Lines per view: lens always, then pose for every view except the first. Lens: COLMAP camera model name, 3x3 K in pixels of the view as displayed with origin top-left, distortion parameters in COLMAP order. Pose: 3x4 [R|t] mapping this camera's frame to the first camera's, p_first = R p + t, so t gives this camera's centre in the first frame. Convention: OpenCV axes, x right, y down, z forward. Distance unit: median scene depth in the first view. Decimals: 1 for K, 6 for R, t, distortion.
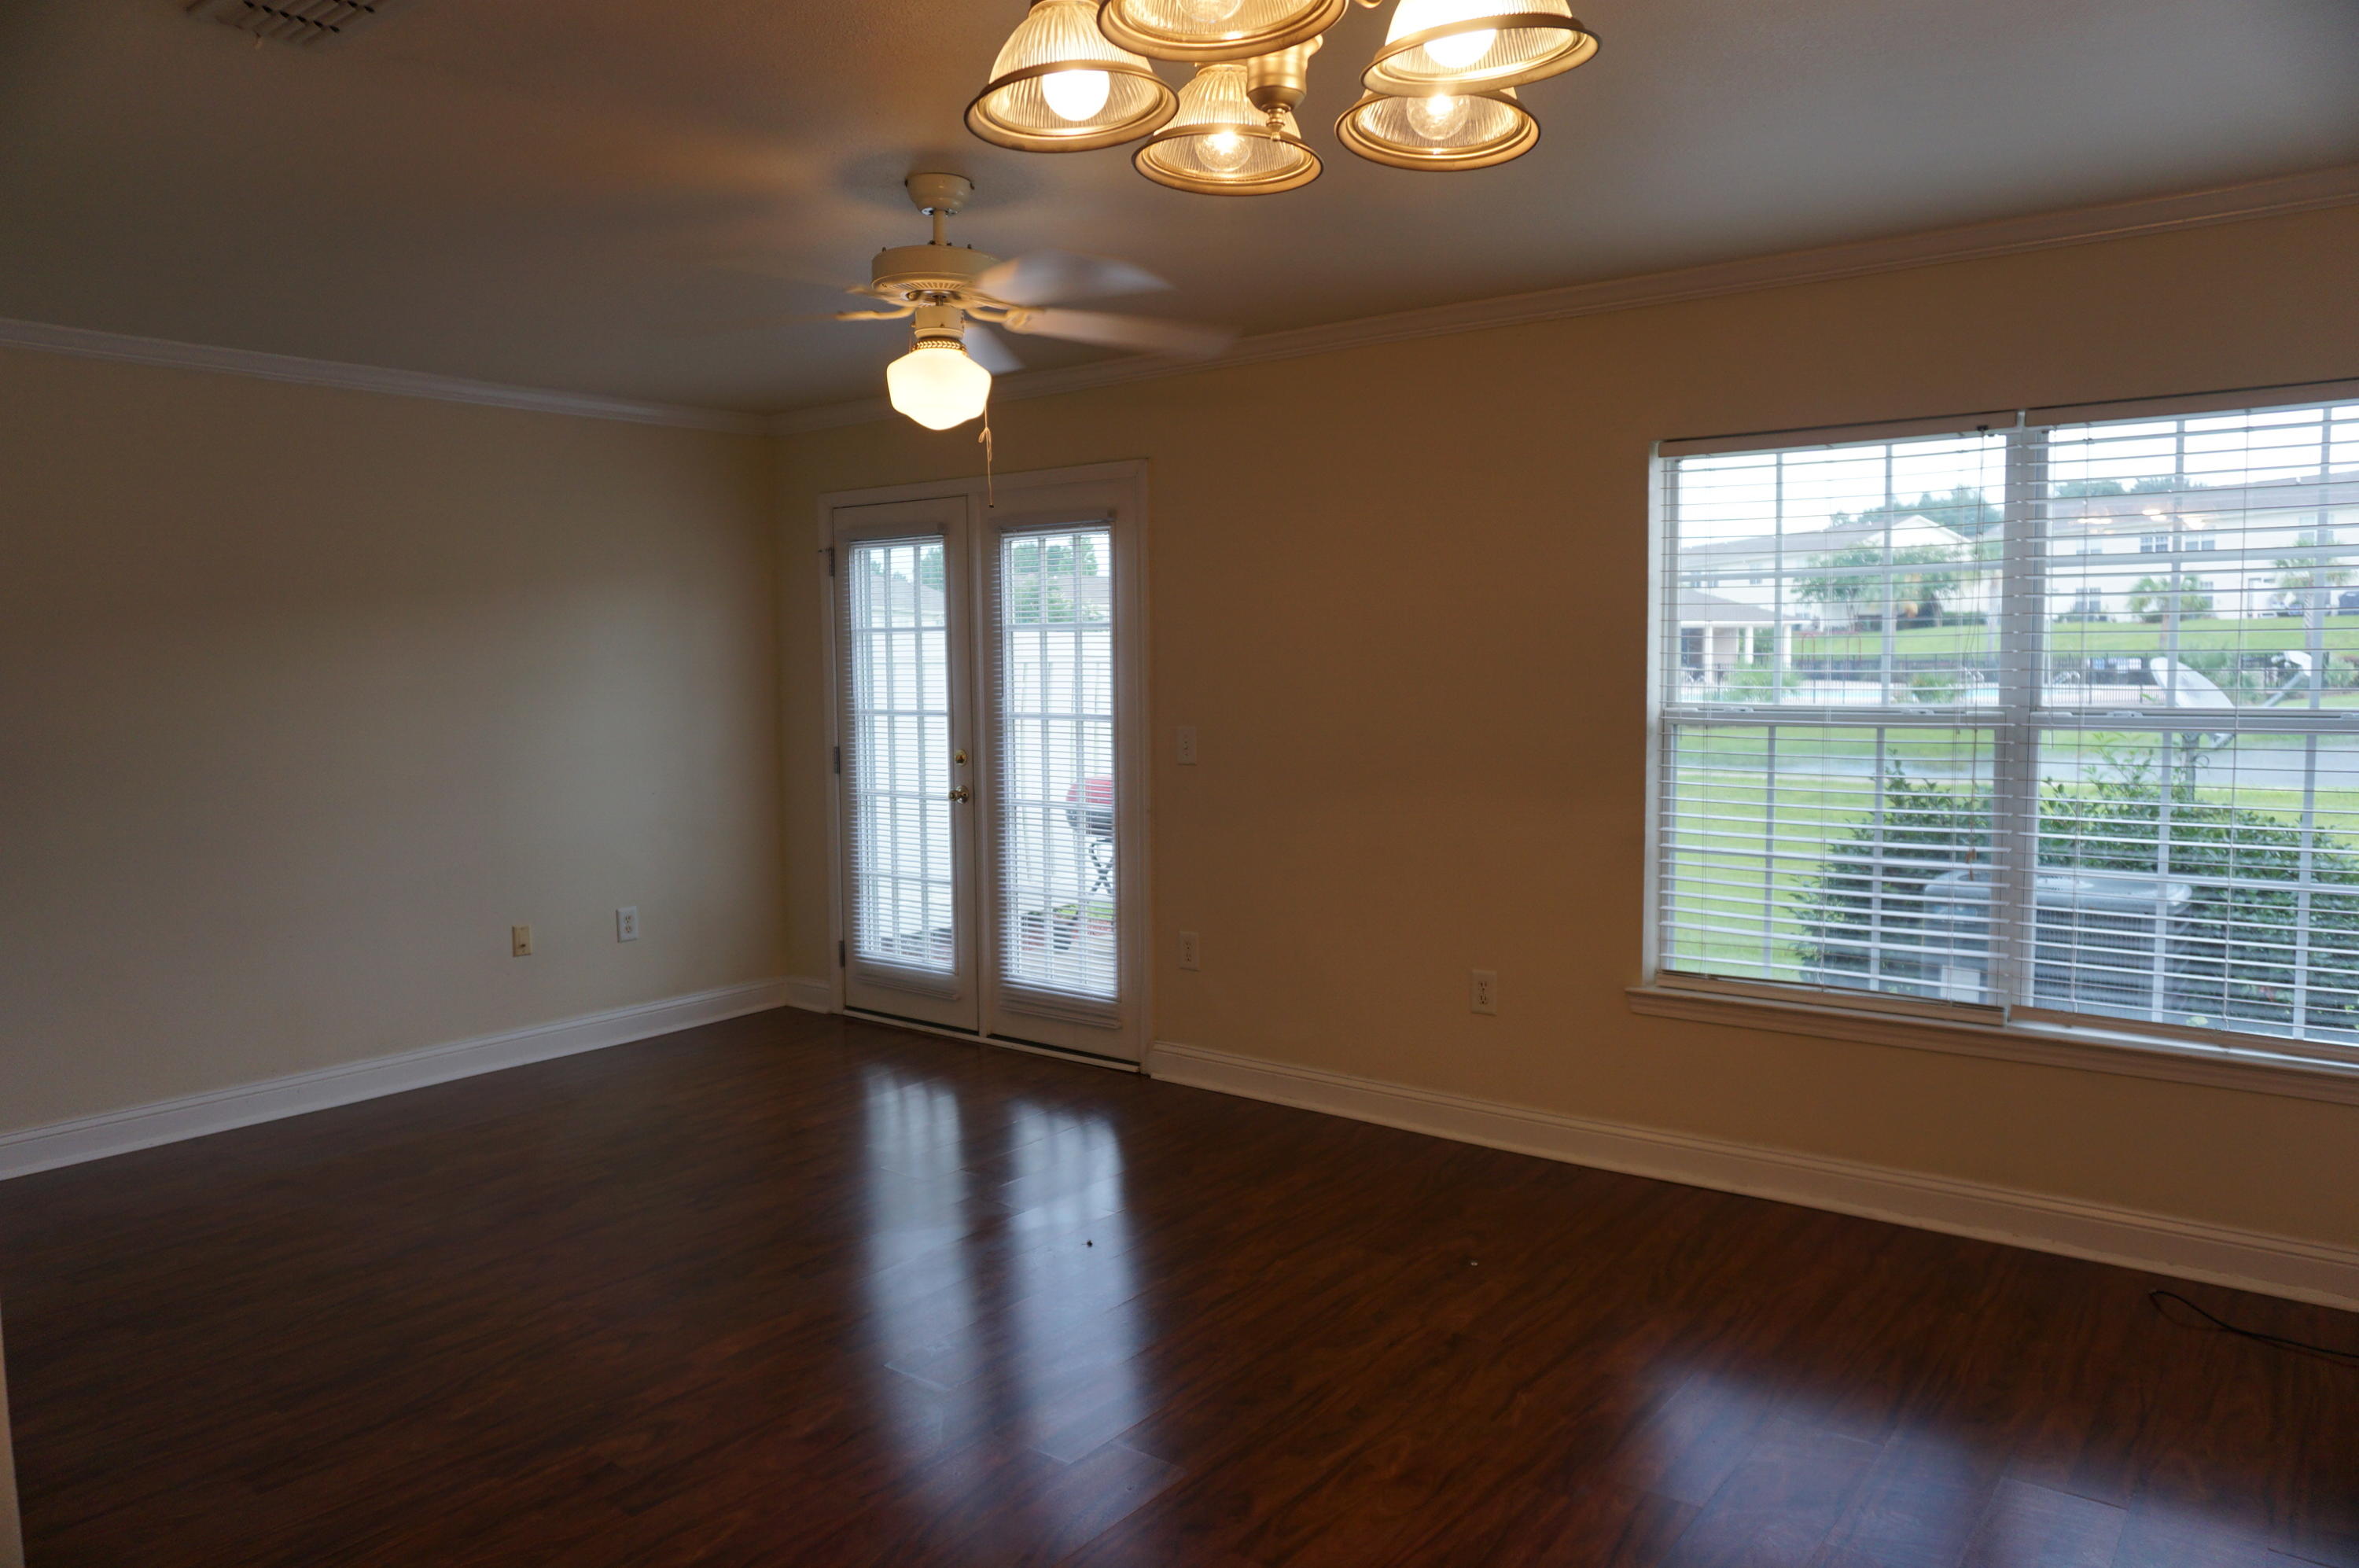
lens RADIAL K [[1629.6, 0, 1173.3], [0, 1629.6, 795.8], [0, 0, 1]] dist [-0.025960, 0.006970]
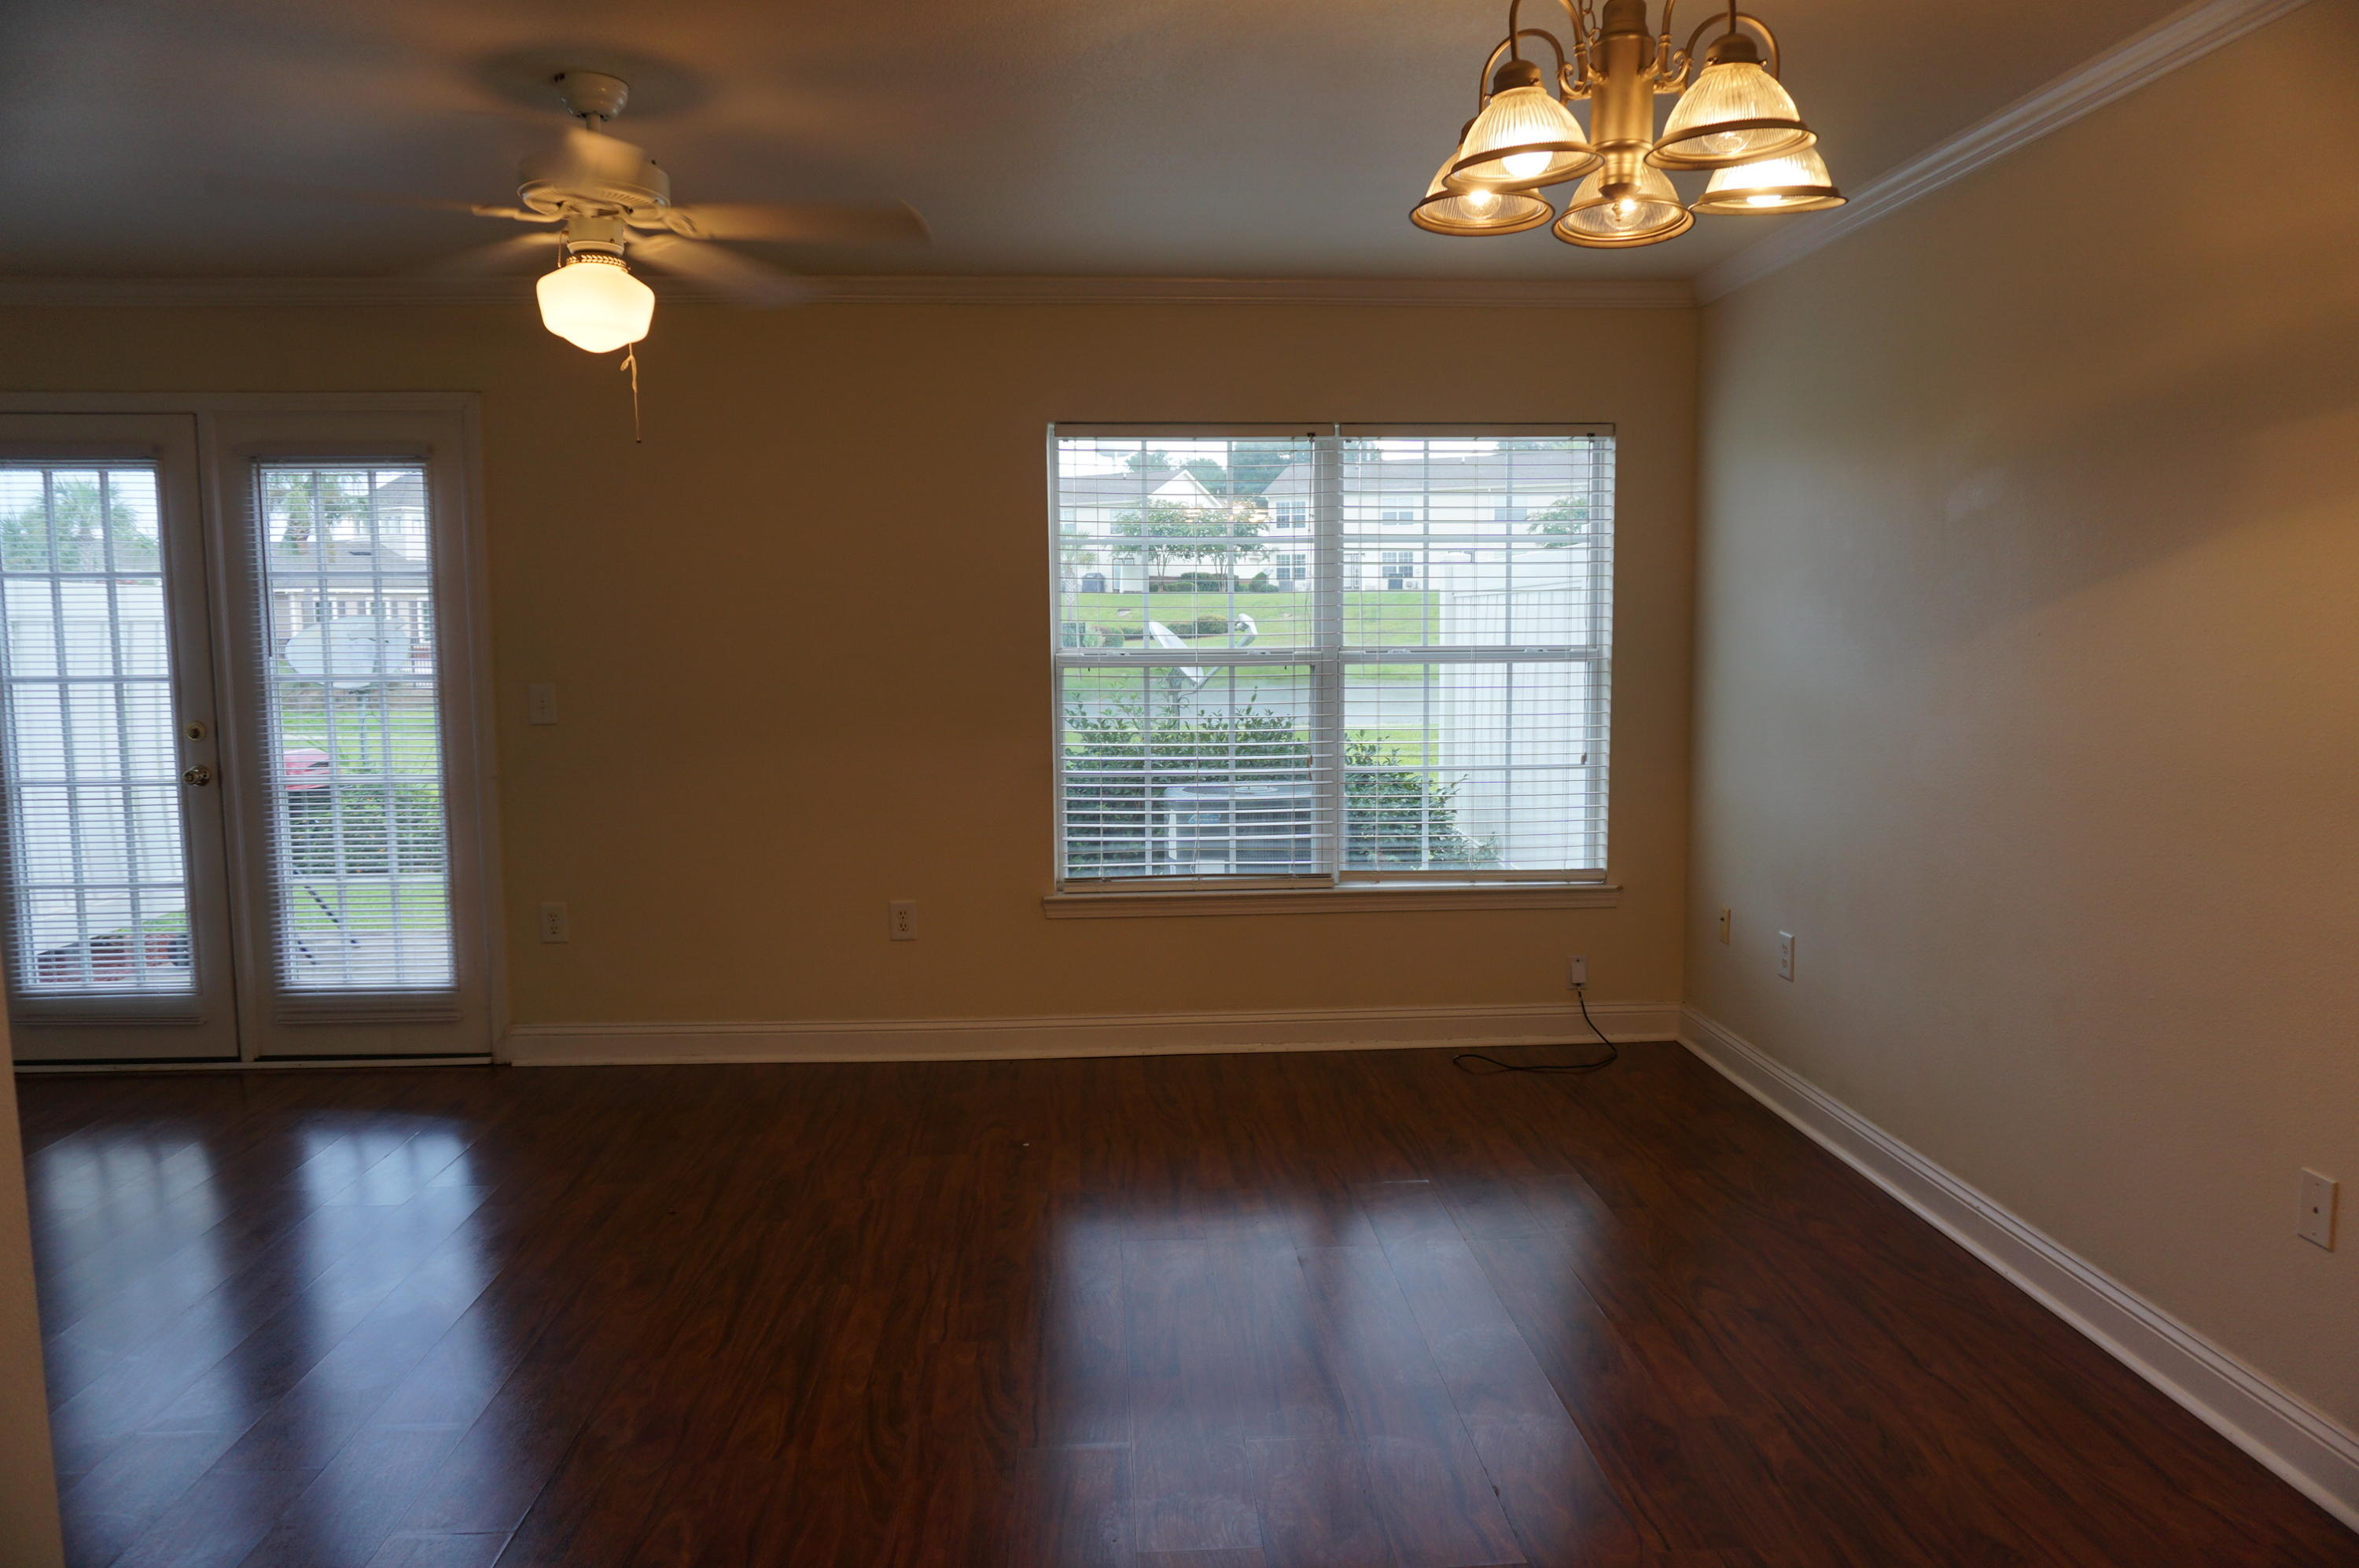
lens RADIAL K [[1629.6, 0, 1173.3], [0, 1629.6, 795.8], [0, 0, 1]] dist [-0.025960, 0.006970]
pose [[0.745553, -0.066723, 0.663098, -0.388582], [0.056237, 0.997725, 0.037165, 0.008296], [-0.664069, 0.009582, 0.747610, 0.070959]]
